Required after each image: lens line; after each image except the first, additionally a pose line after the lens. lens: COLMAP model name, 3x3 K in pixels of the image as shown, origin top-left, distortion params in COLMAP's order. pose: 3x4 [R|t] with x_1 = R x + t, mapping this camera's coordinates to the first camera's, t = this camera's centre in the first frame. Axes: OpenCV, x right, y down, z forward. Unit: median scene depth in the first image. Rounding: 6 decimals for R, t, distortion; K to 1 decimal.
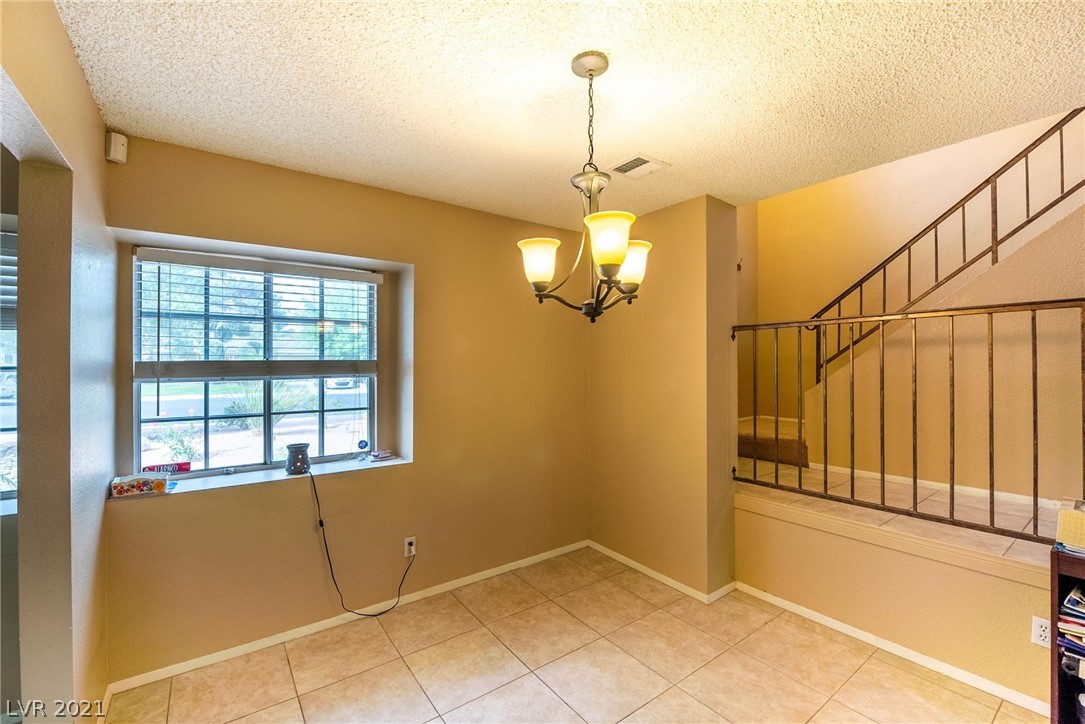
lens RADIAL K [[459.1, 0, 549.2], [0, 459.1, 363.9], [0, 0, 1]] dist [-0.013508, -0.000464]
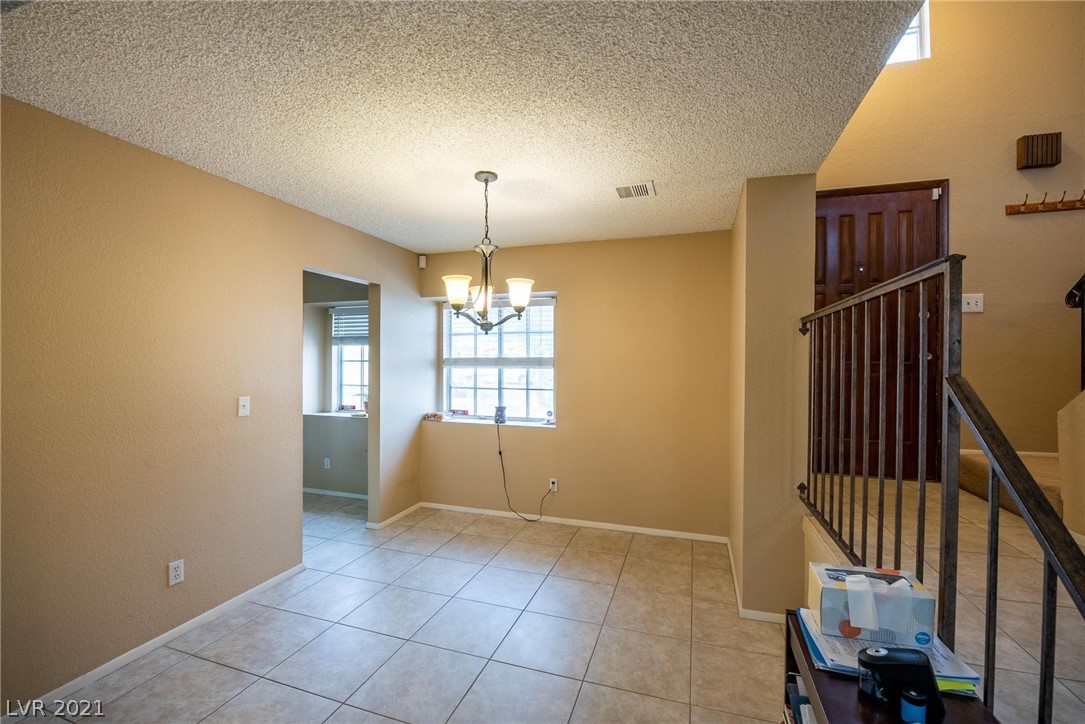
lens RADIAL K [[459.1, 0, 538.2], [0, 459.1, 364.3], [0, 0, 1]] dist [-0.013508, -0.000464]
pose [[0.572760, 0.013539, -0.819611, 0.897250], [-0.007229, 0.999908, 0.011466, -0.002383], [0.819691, -0.000642, 0.572806, 0.124179]]
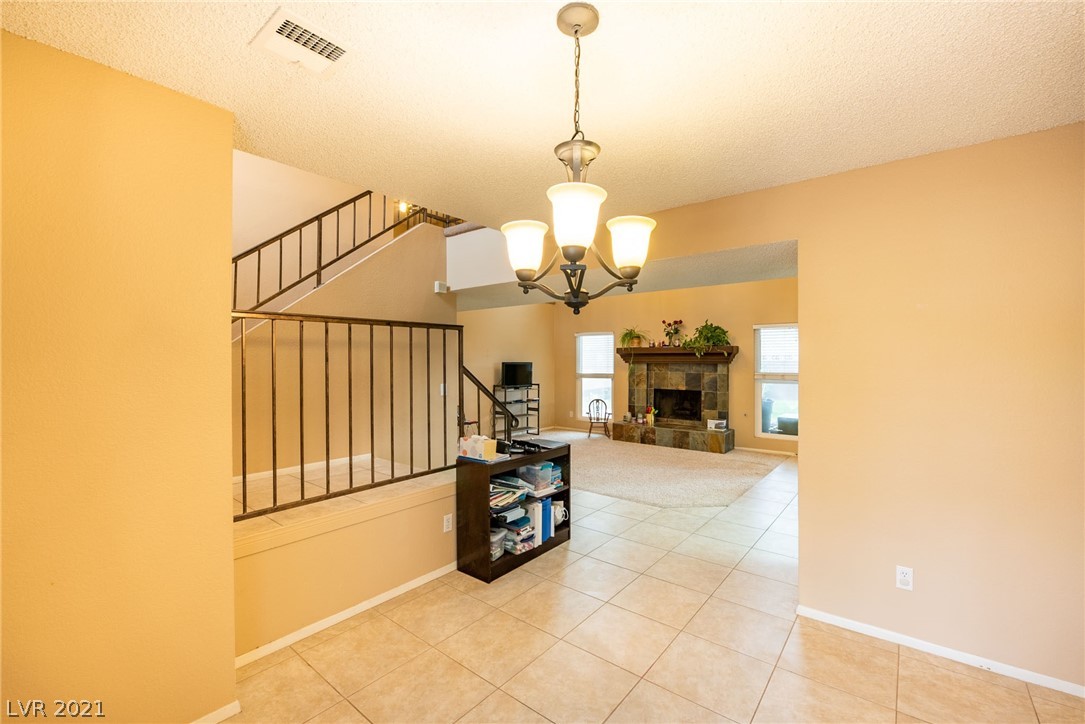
lens RADIAL K [[459.1, 0, 534.9], [0, 459.1, 364.2], [0, 0, 1]] dist [-0.013508, -0.000464]
pose [[-0.231715, -0.001061, 0.972783, -0.428029], [0.007316, 0.999969, 0.002833, 0.005261], [-0.972756, 0.007773, -0.231700, 0.740077]]
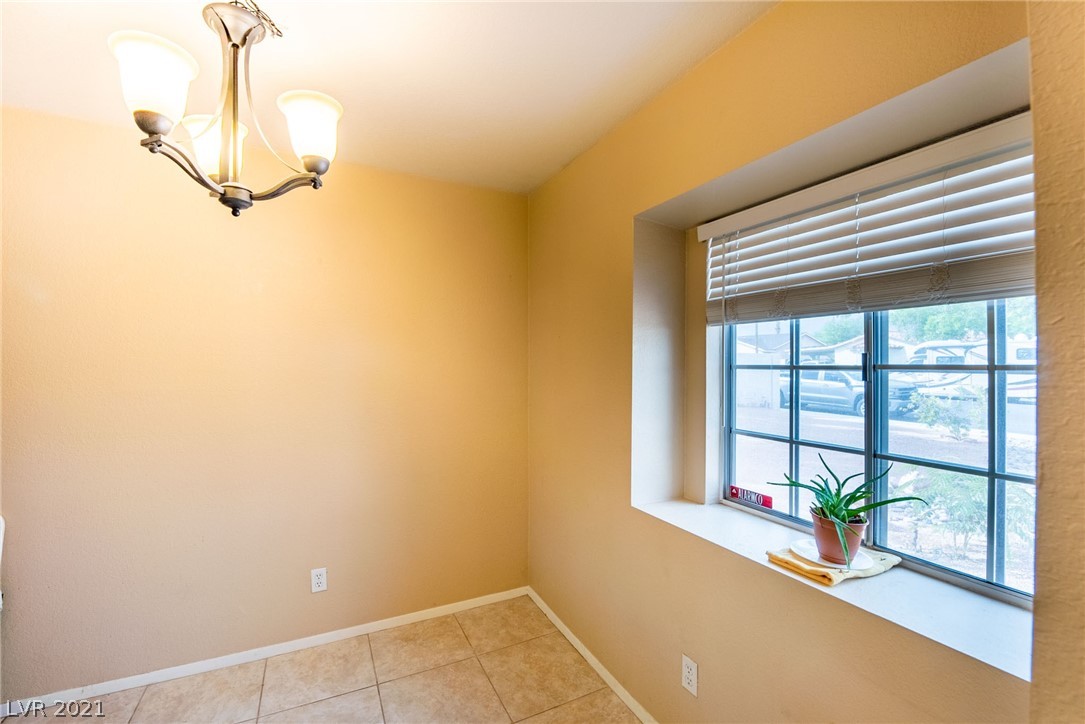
lens RADIAL K [[459.1, 0, 541.2], [0, 459.1, 362.8], [0, 0, 1]] dist [-0.013508, -0.000464]
pose [[-0.180111, 0.009349, -0.983602, -0.451427], [0.002254, 0.999956, 0.009092, -0.001447], [0.983644, -0.000579, -0.180124, 0.396479]]
